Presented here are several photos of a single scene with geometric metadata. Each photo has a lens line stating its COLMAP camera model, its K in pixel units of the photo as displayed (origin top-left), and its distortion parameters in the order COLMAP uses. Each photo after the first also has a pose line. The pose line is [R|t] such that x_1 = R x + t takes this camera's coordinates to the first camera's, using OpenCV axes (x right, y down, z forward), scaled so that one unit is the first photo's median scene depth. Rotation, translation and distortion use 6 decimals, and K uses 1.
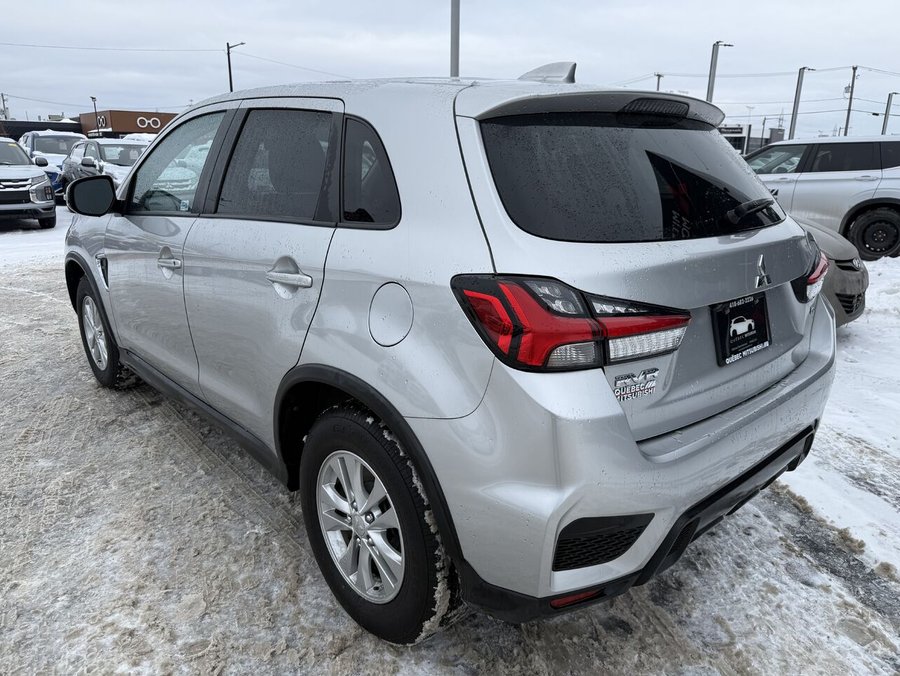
lens RADIAL K [[680.5, 0, 448.6], [0, 680.5, 336.8], [0, 0, 1]] dist [0.033892, -0.034425]
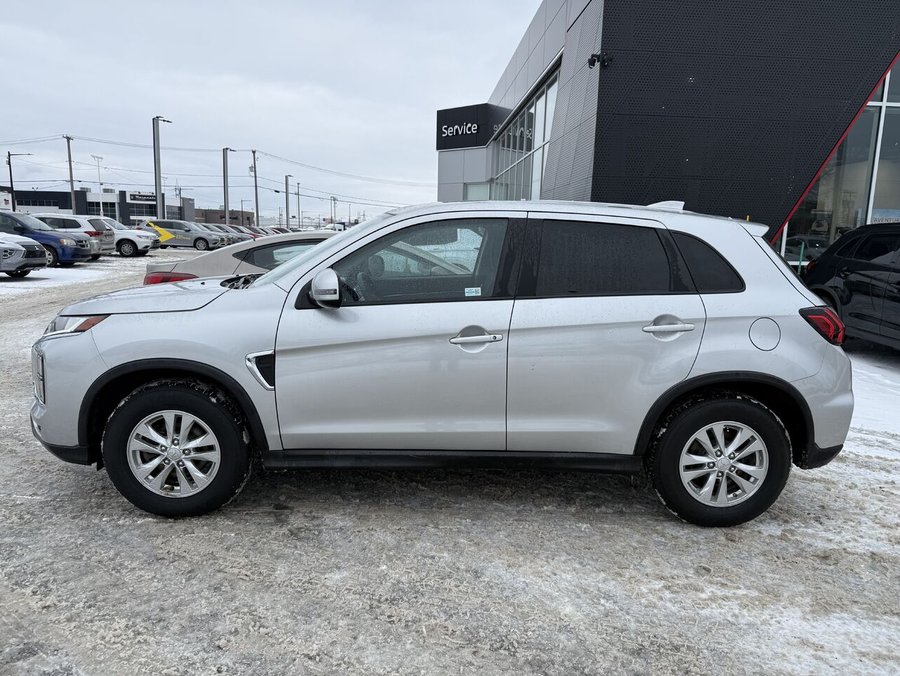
lens RADIAL K [[680.5, 0, 457.3], [0, 680.5, 333.4], [0, 0, 1]] dist [0.033892, -0.034425]
pose [[0.637766, -0.112793, 0.761927, -0.118050], [0.183003, 0.983083, -0.007650, -0.010319], [-0.748174, 0.144314, 0.647618, 0.018330]]
